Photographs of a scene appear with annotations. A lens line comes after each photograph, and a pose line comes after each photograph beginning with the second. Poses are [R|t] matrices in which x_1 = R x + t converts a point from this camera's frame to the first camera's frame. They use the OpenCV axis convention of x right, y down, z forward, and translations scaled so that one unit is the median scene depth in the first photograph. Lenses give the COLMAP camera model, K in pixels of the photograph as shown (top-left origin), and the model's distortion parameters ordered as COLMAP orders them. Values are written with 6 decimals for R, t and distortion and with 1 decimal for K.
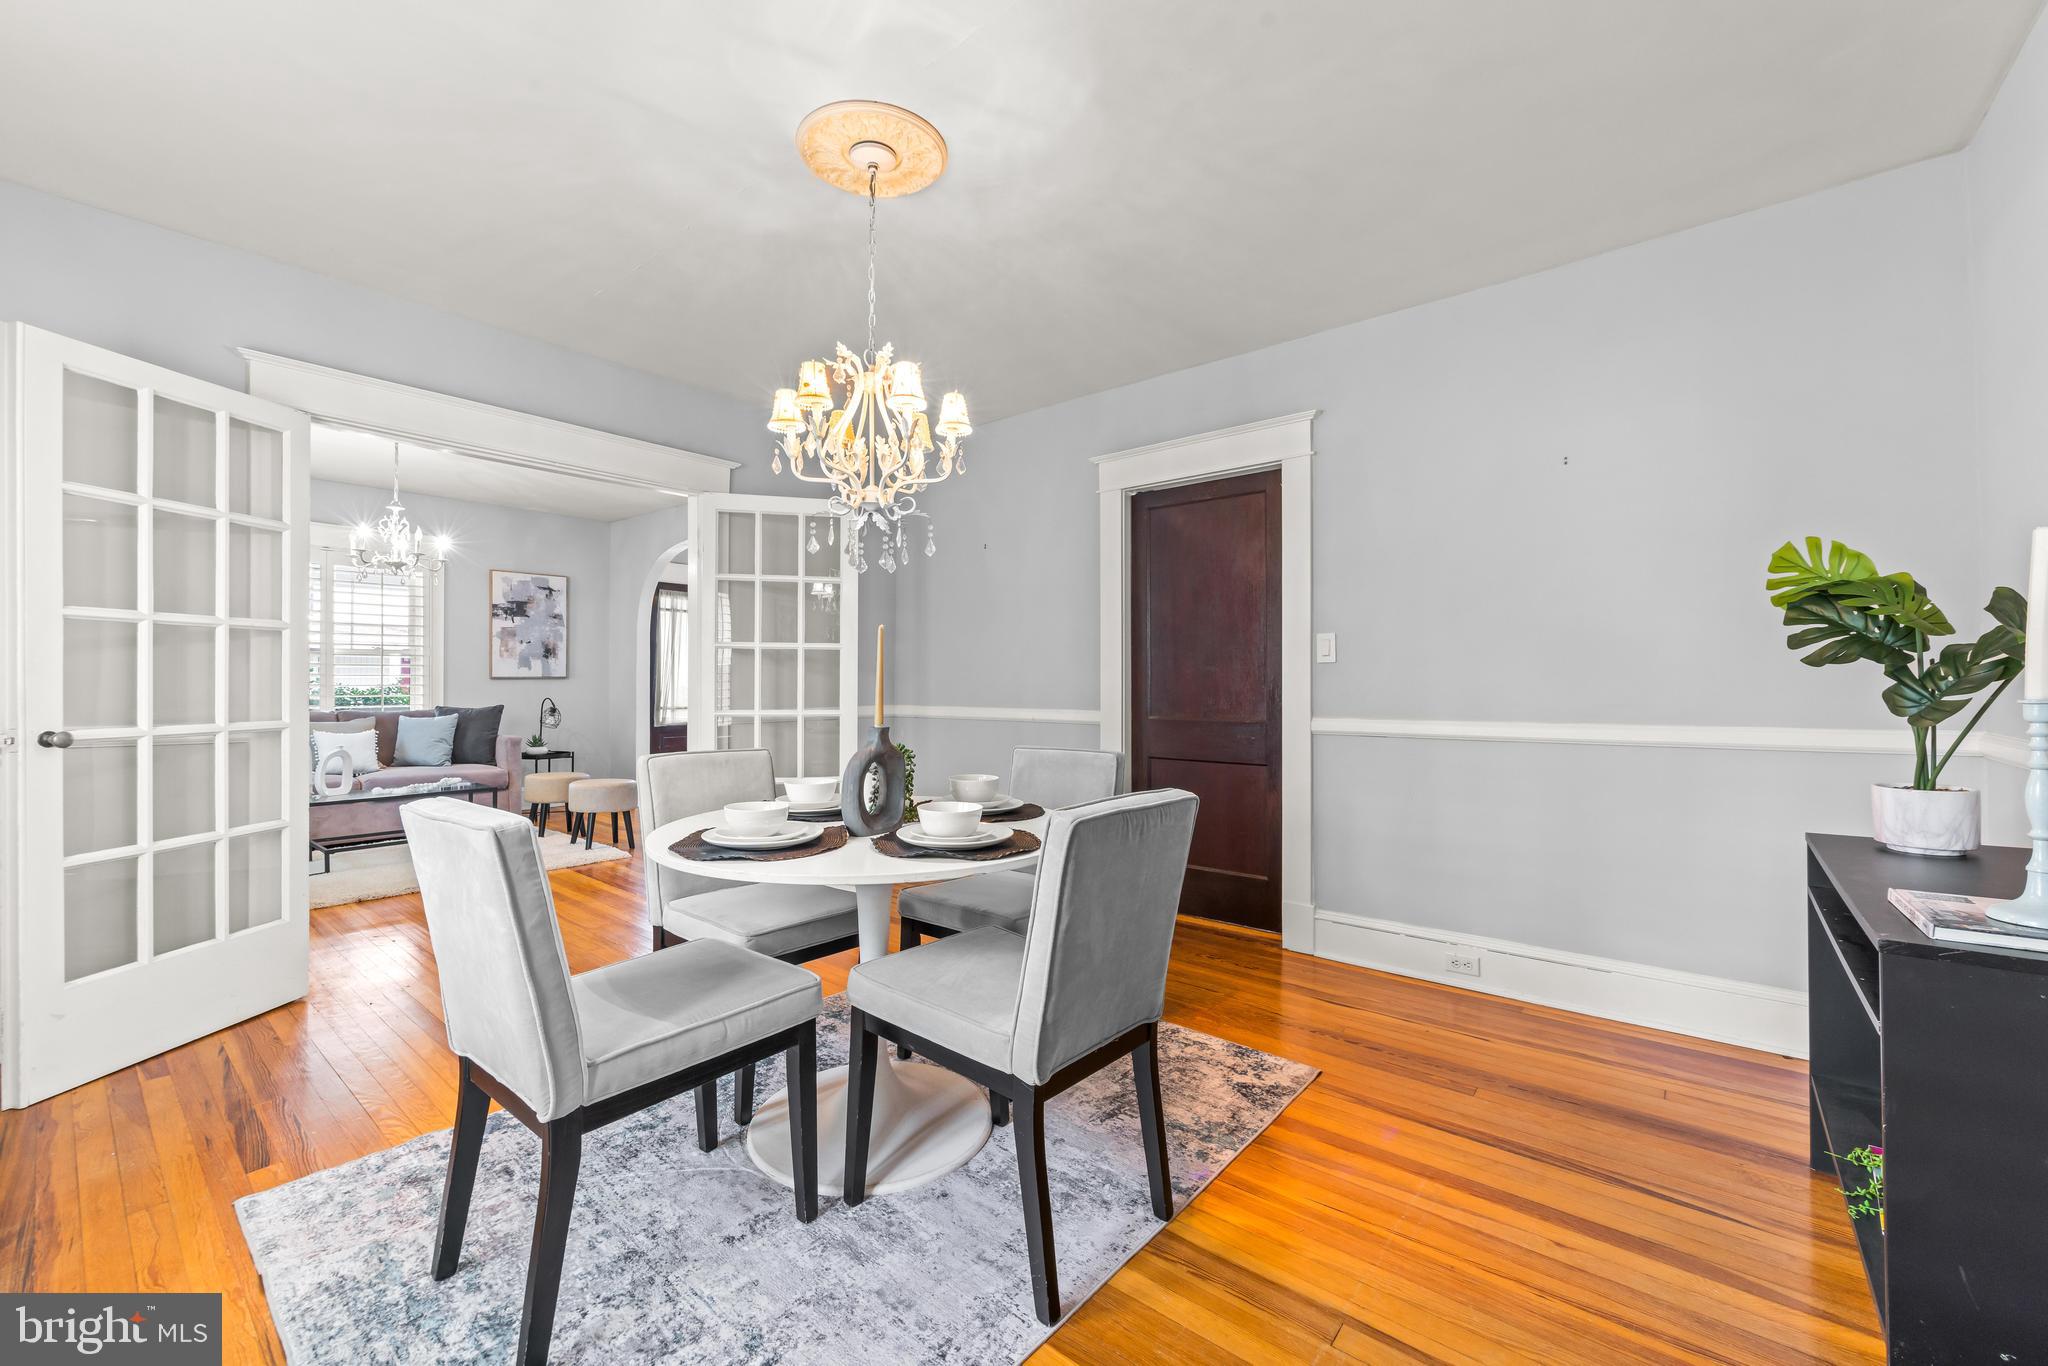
lens RADIAL K [[820.0, 0, 1018.5], [0, 820.0, 681.0], [0, 0, 1]] dist [-0.005407, 0.000966]
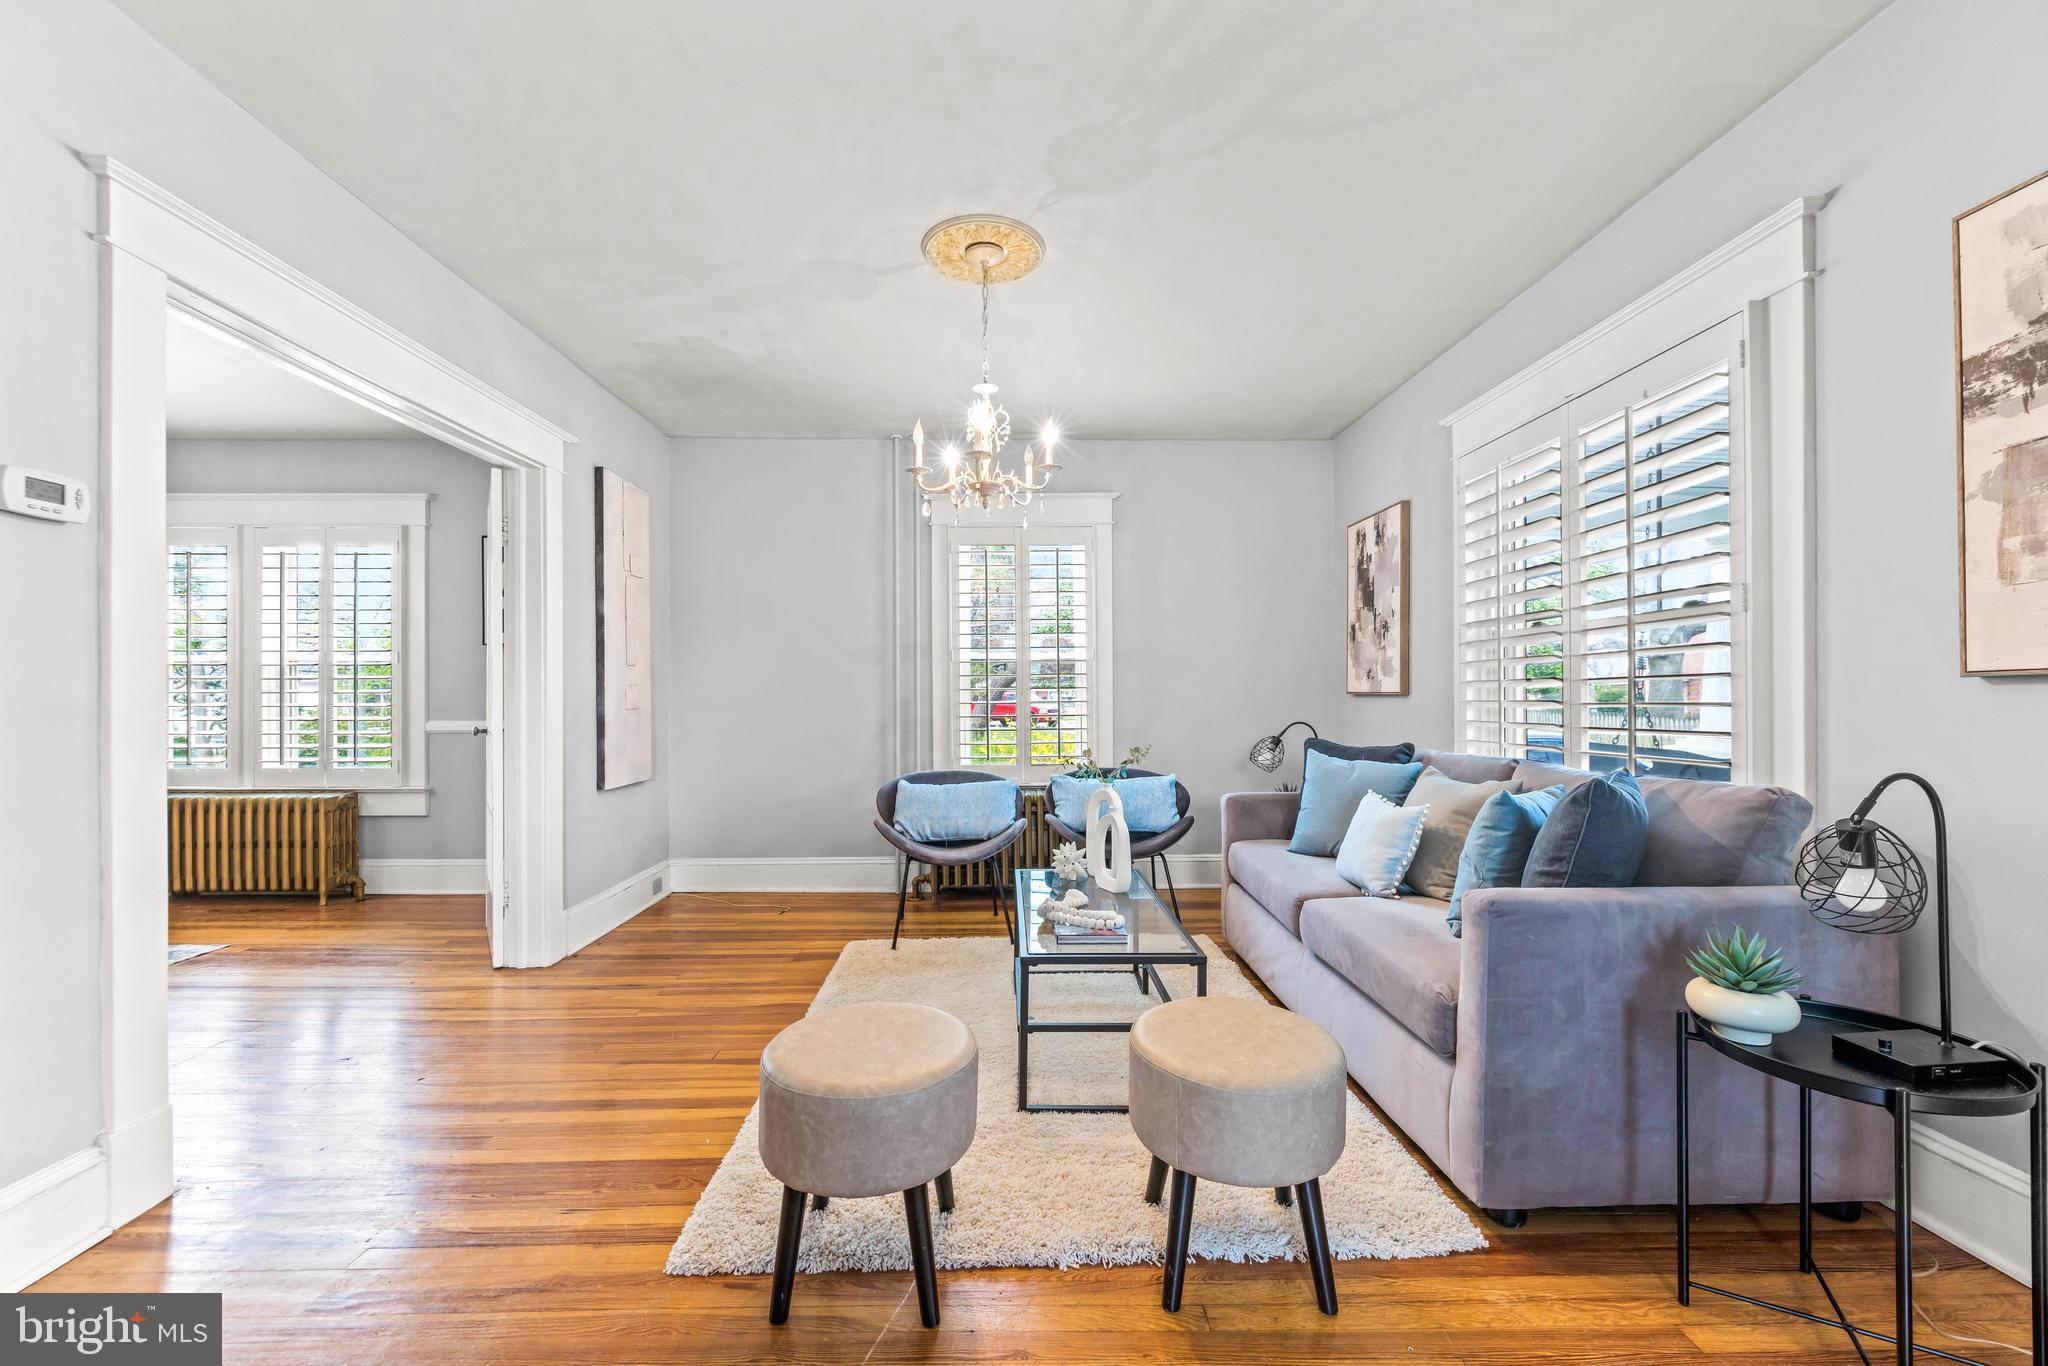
lens RADIAL K [[820.0, 0, 1015.2], [0, 820.0, 699.7], [0, 0, 1]] dist [-0.005407, 0.000966]
pose [[-0.754124, -0.000784, -0.656731, -0.410824], [0.001477, 0.999995, -0.002889, 0.004208], [0.656730, -0.003149, -0.754119, 1.430710]]
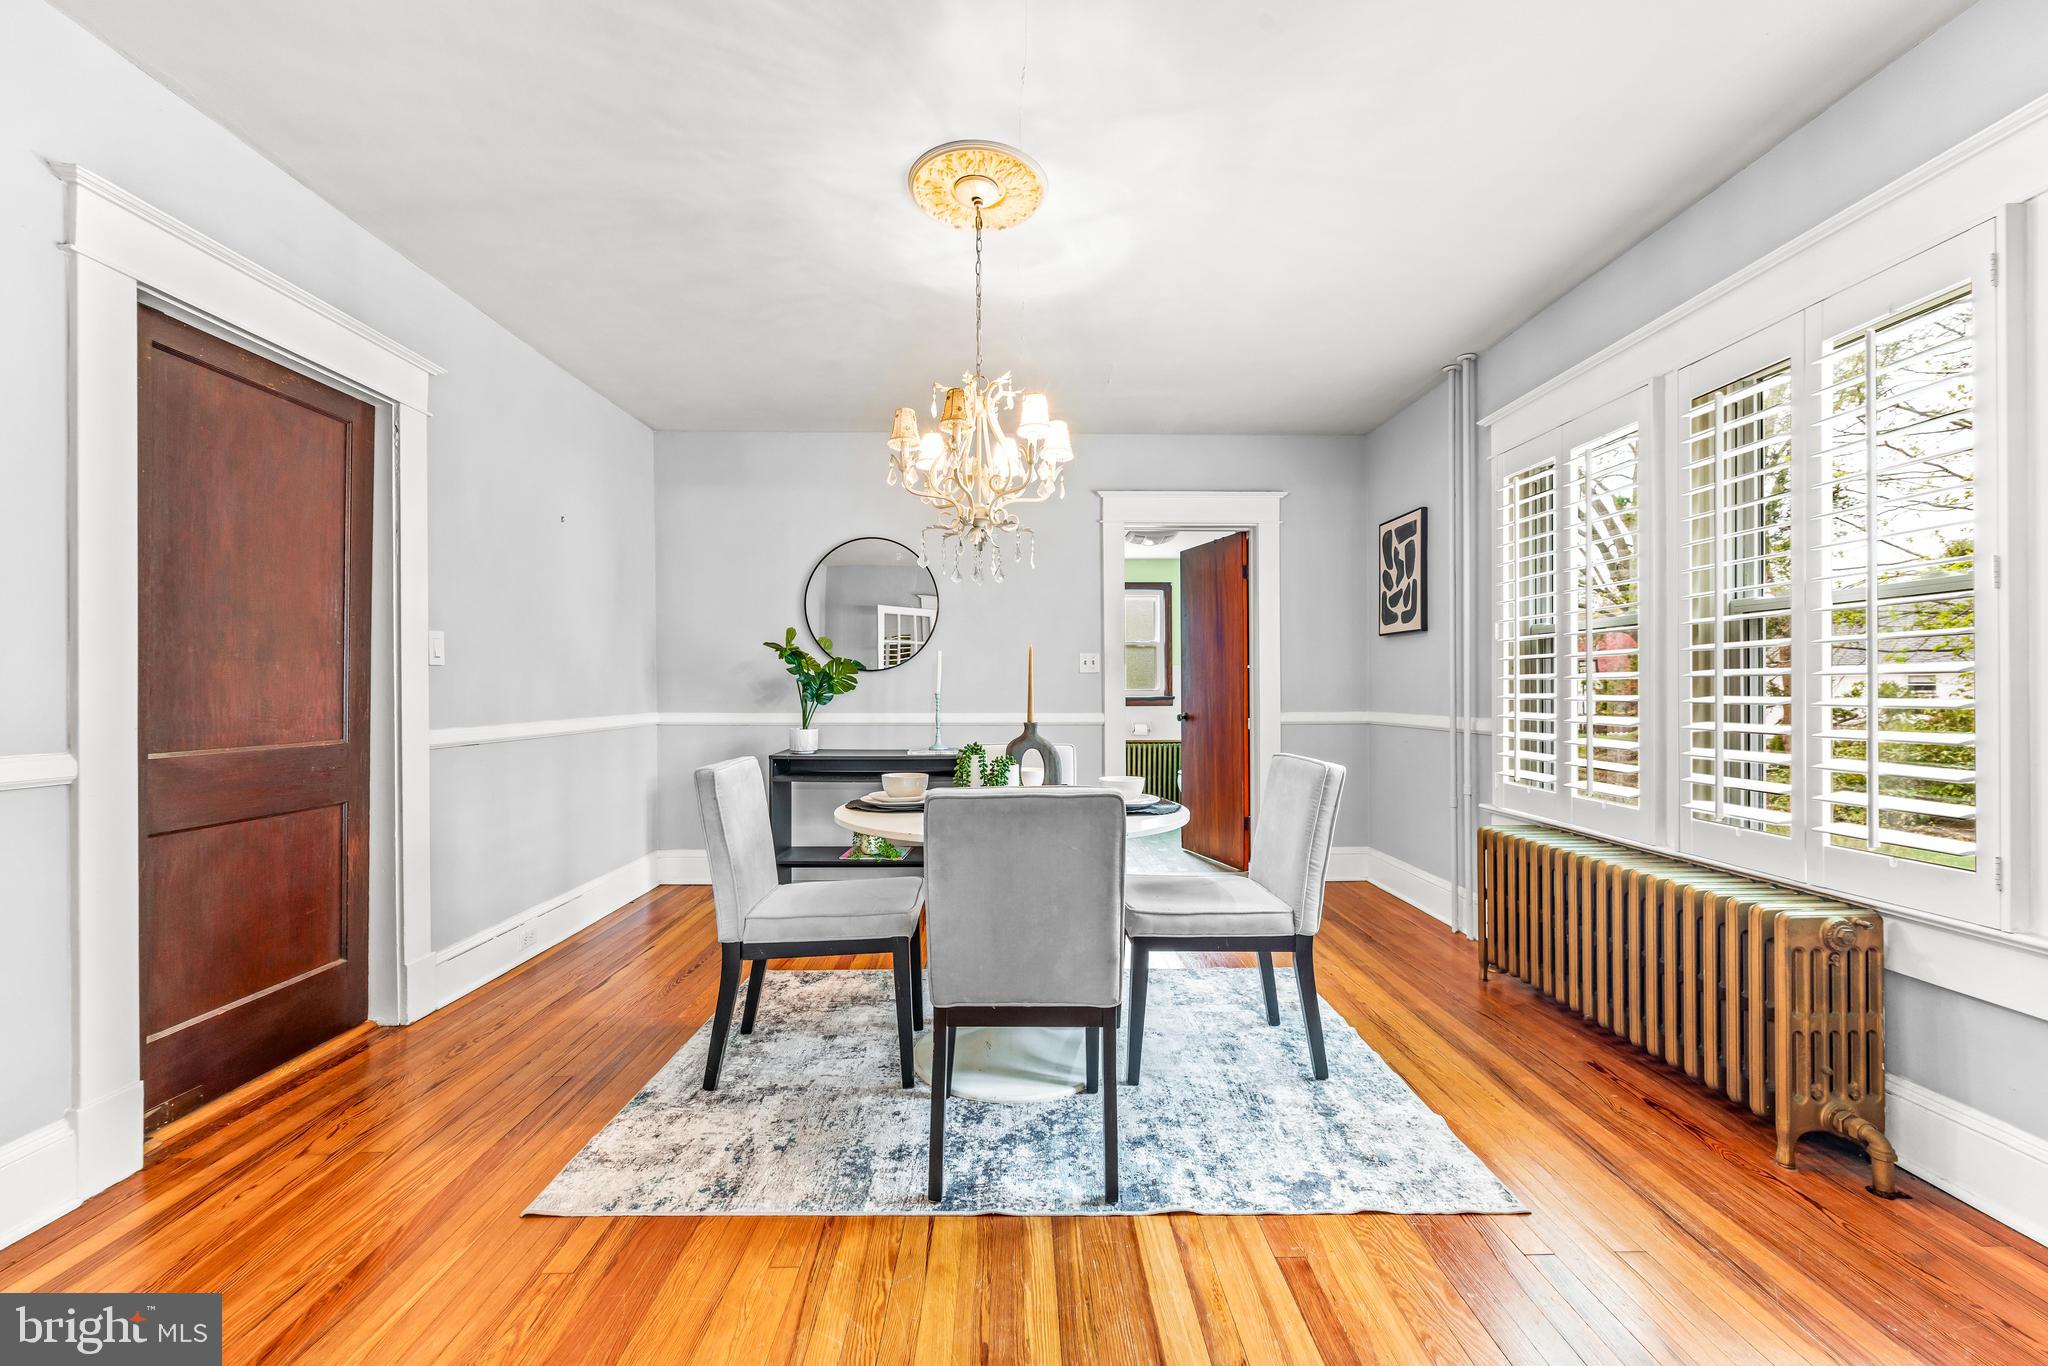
lens RADIAL K [[820.0, 0, 1027.4], [0, 820.0, 686.0], [0, 0, 1]] dist [-0.005407, 0.000966]
pose [[-0.659718, 0.002364, 0.751510, -0.482058], [-0.002528, 0.999982, -0.005365, 0.002214], [-0.751509, -0.005439, -0.659700, 0.782197]]
